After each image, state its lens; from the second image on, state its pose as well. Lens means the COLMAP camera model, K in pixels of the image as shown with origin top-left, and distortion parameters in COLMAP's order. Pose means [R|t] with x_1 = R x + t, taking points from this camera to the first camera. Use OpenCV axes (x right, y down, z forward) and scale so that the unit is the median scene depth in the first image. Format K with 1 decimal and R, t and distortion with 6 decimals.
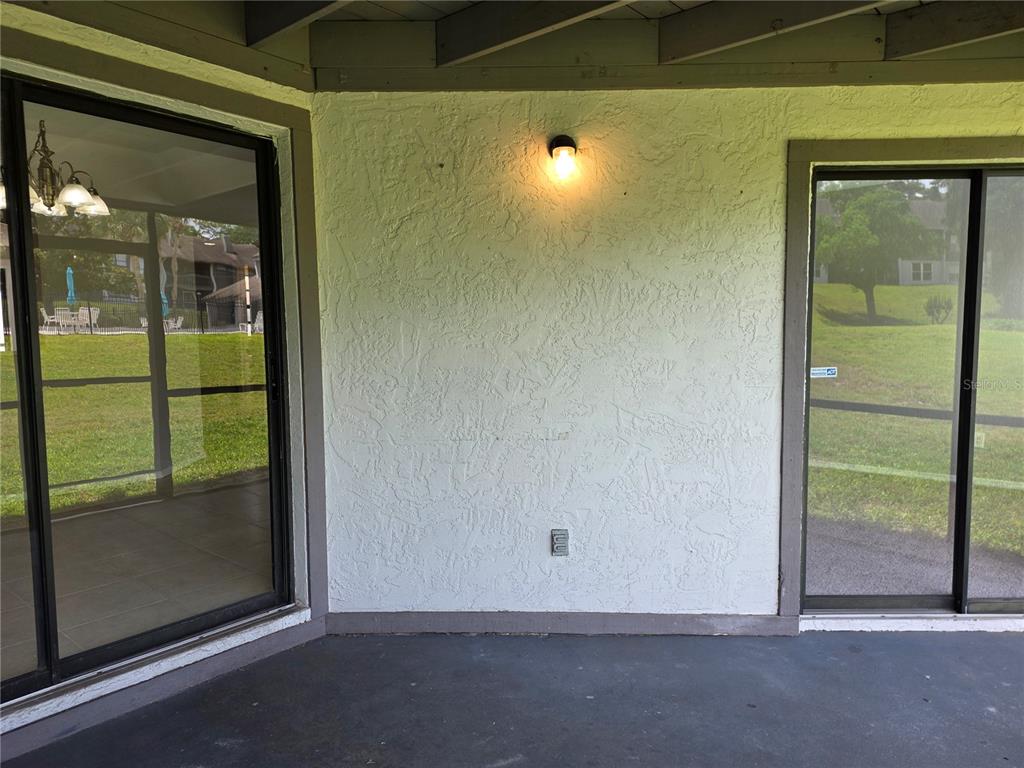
lens RADIAL K [[672.6, 0, 512.5], [0, 672.6, 384.6], [0, 0, 1]] dist [0.074396, -0.052174]
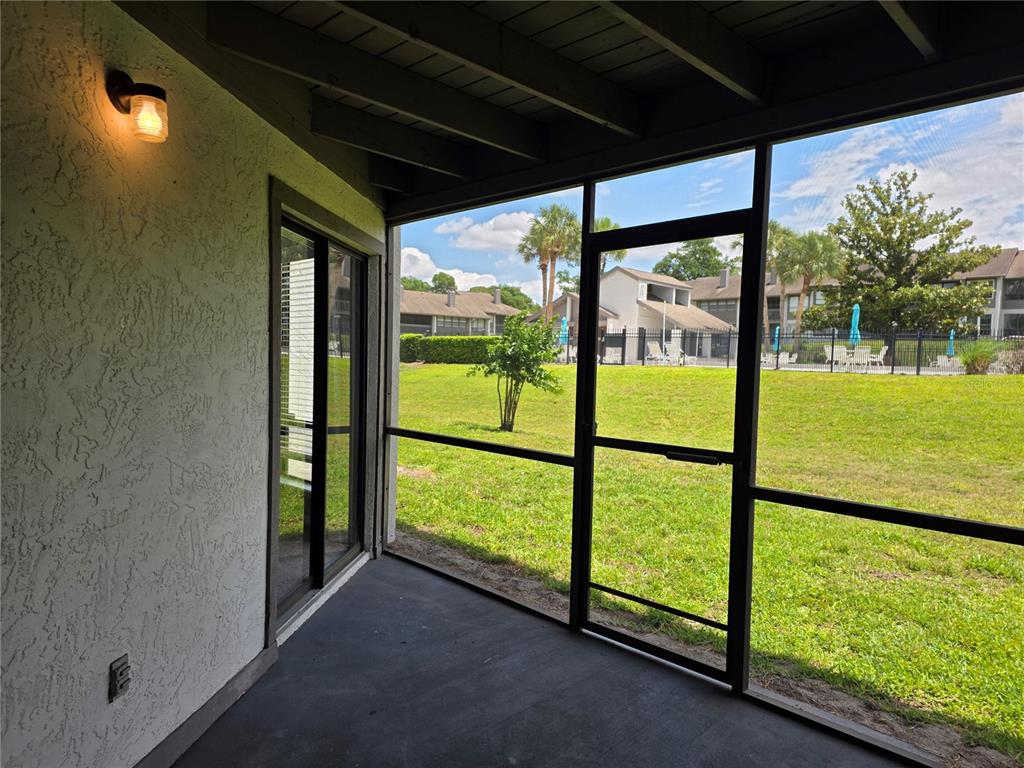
lens RADIAL K [[672.6, 0, 529.3], [0, 672.6, 385.6], [0, 0, 1]] dist [0.074396, -0.052174]
pose [[0.063809, -0.030524, 0.997495, -0.580872], [0.044847, 0.998610, 0.027689, -0.054372], [-0.996954, 0.042968, 0.065090, 0.553668]]
